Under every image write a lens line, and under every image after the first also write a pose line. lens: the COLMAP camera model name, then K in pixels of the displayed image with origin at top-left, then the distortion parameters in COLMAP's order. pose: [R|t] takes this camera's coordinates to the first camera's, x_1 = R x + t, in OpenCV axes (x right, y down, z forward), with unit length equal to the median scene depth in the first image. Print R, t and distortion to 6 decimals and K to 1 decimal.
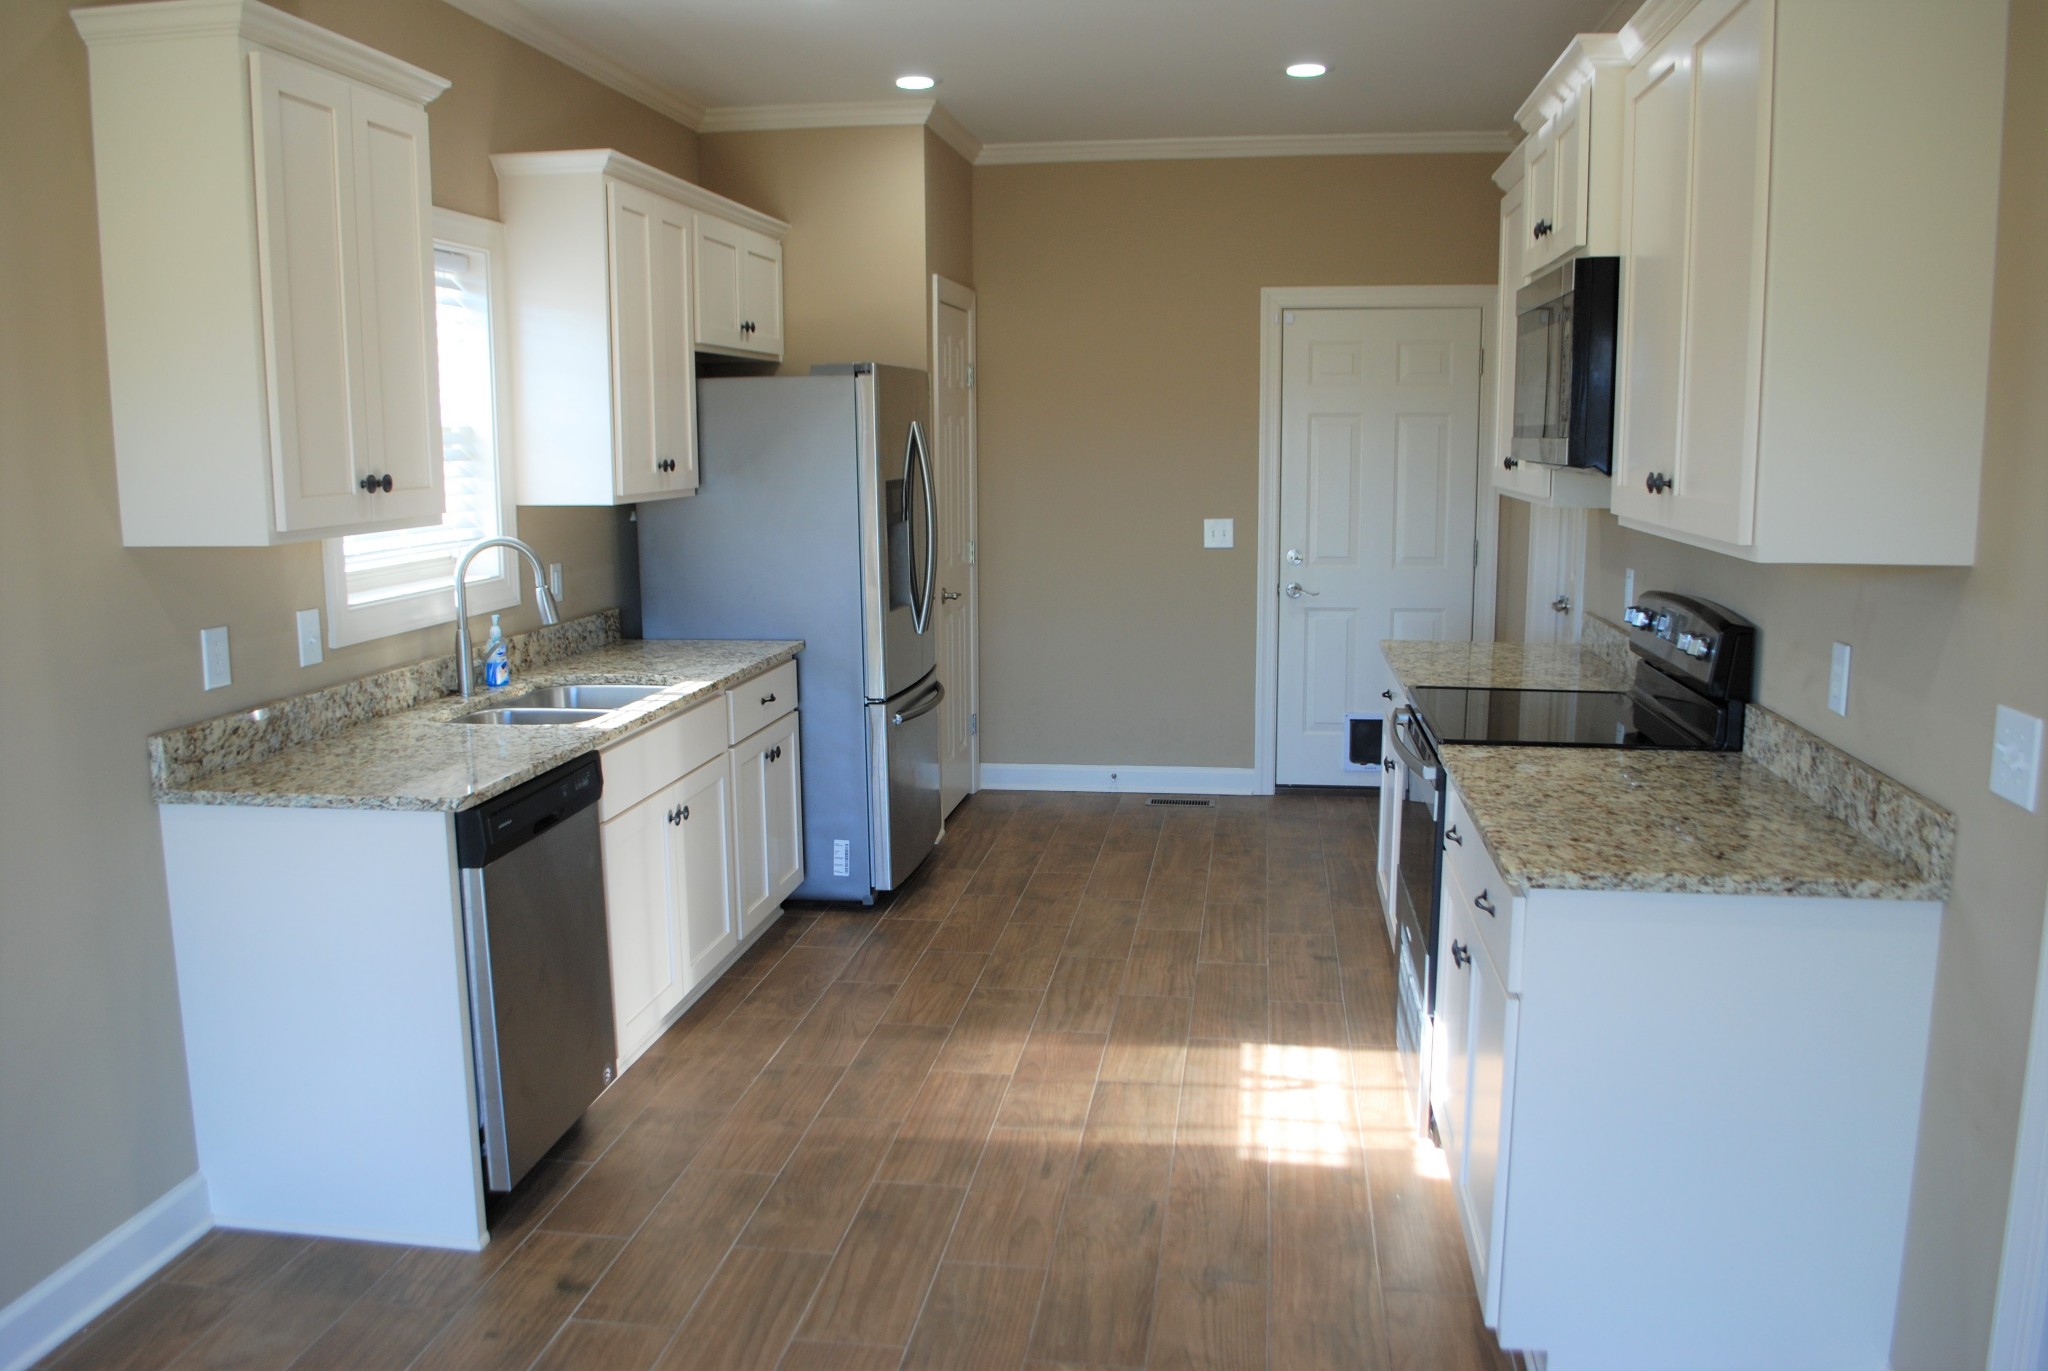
lens RADIAL K [[1606.8, 0, 1024.0], [0, 1606.8, 685.5], [0, 0, 1]] dist [-0.082141, 0.007393]
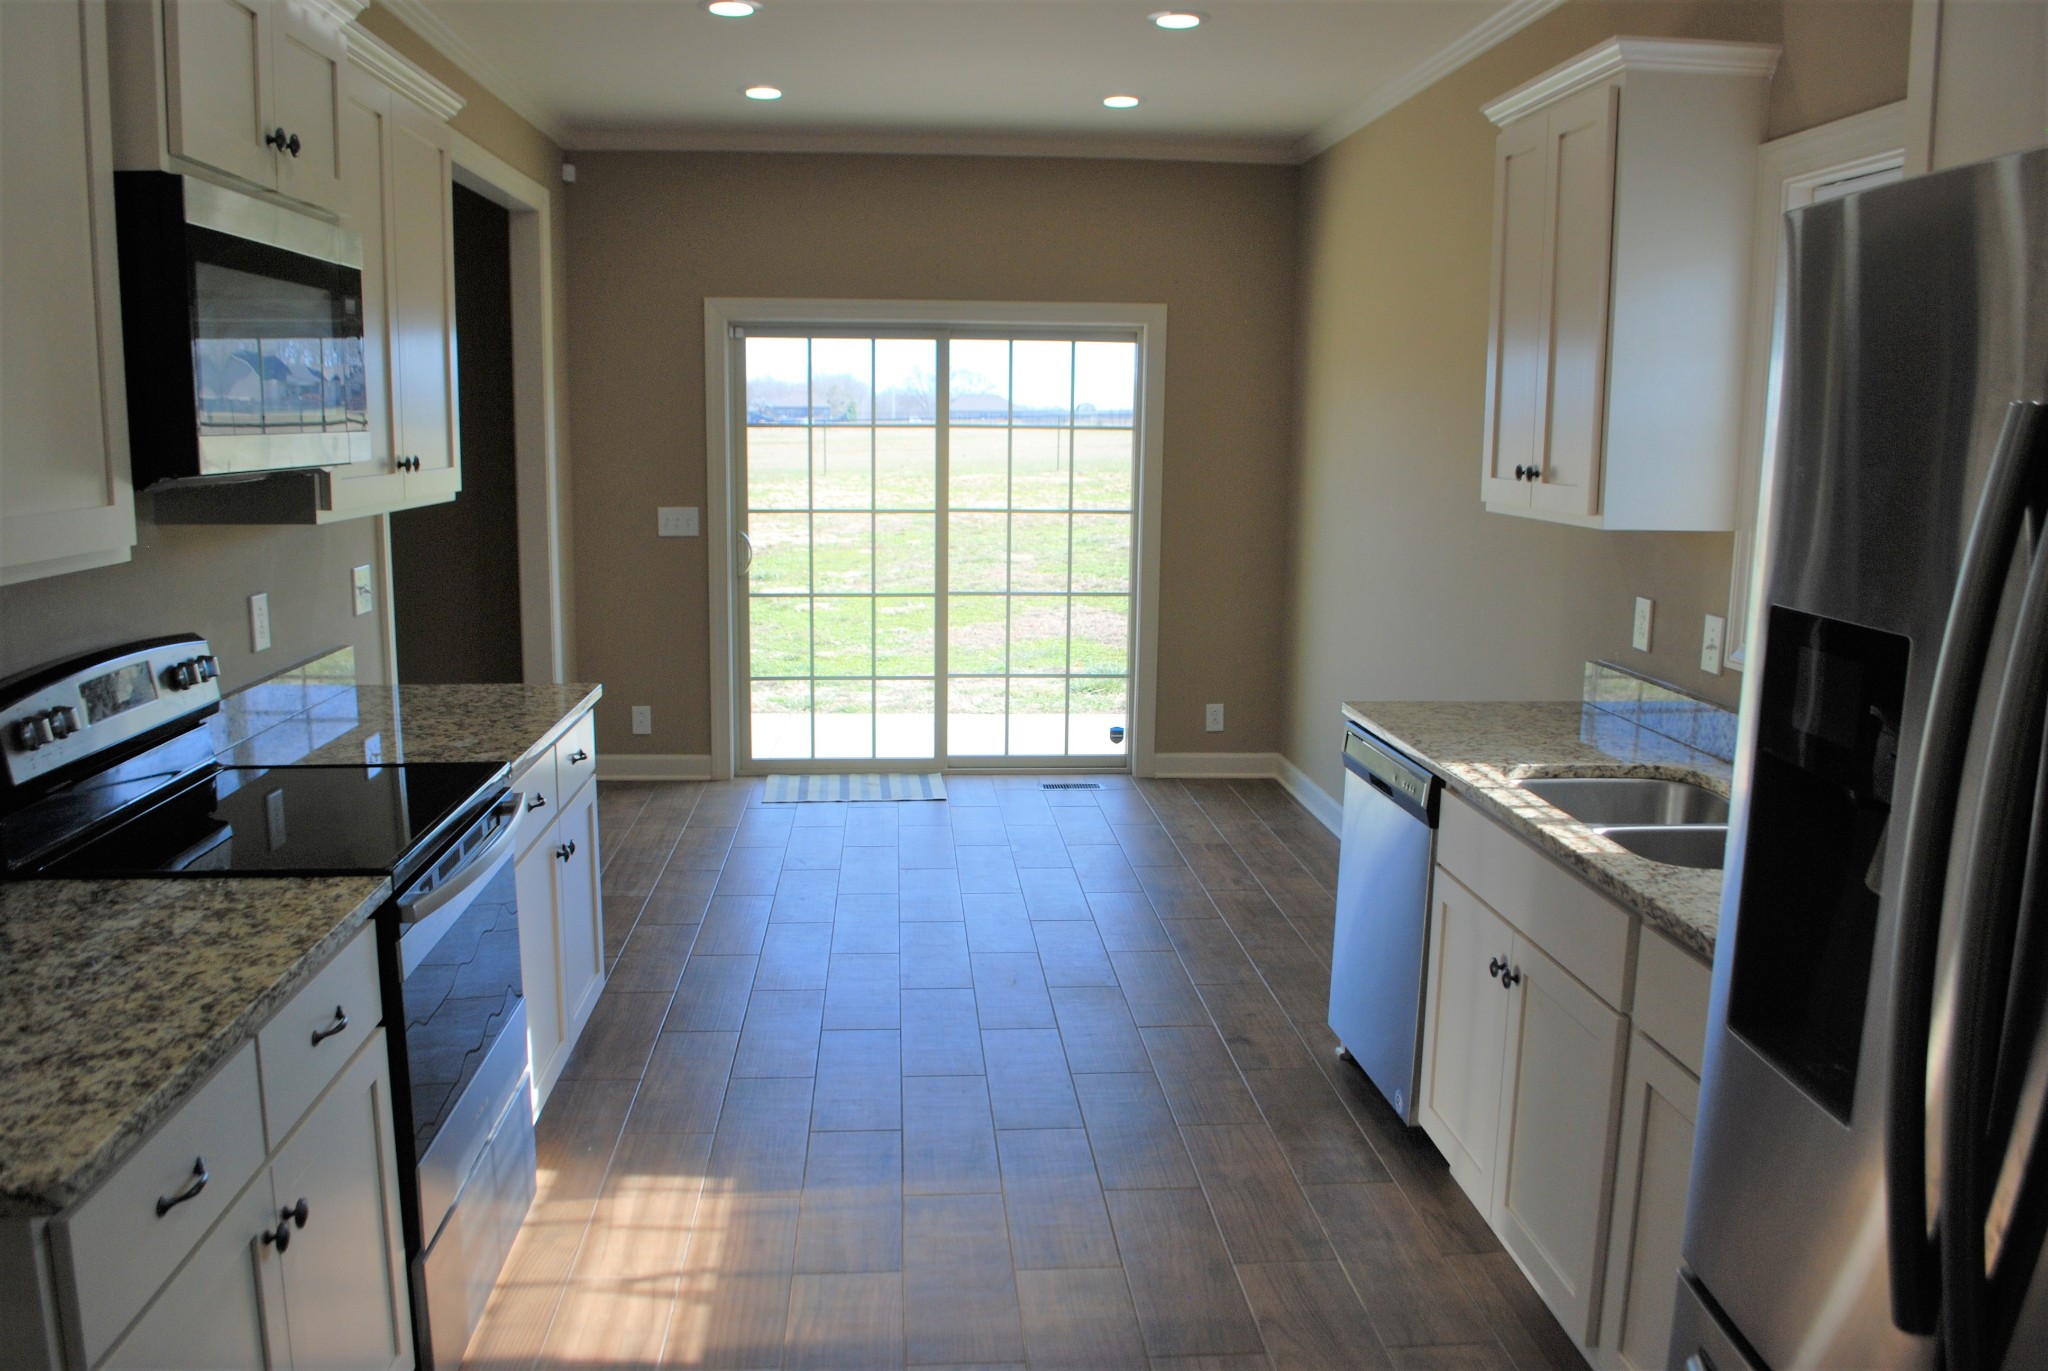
lens RADIAL K [[1606.8, 0, 1024.0], [0, 1606.8, 685.5], [0, 0, 1]] dist [-0.082141, 0.007393]
pose [[-0.974523, 0.031091, -0.222122, 0.152730], [-0.041463, 0.948301, 0.314651, -0.267177], [0.220422, 0.315845, -0.922852, 1.656383]]
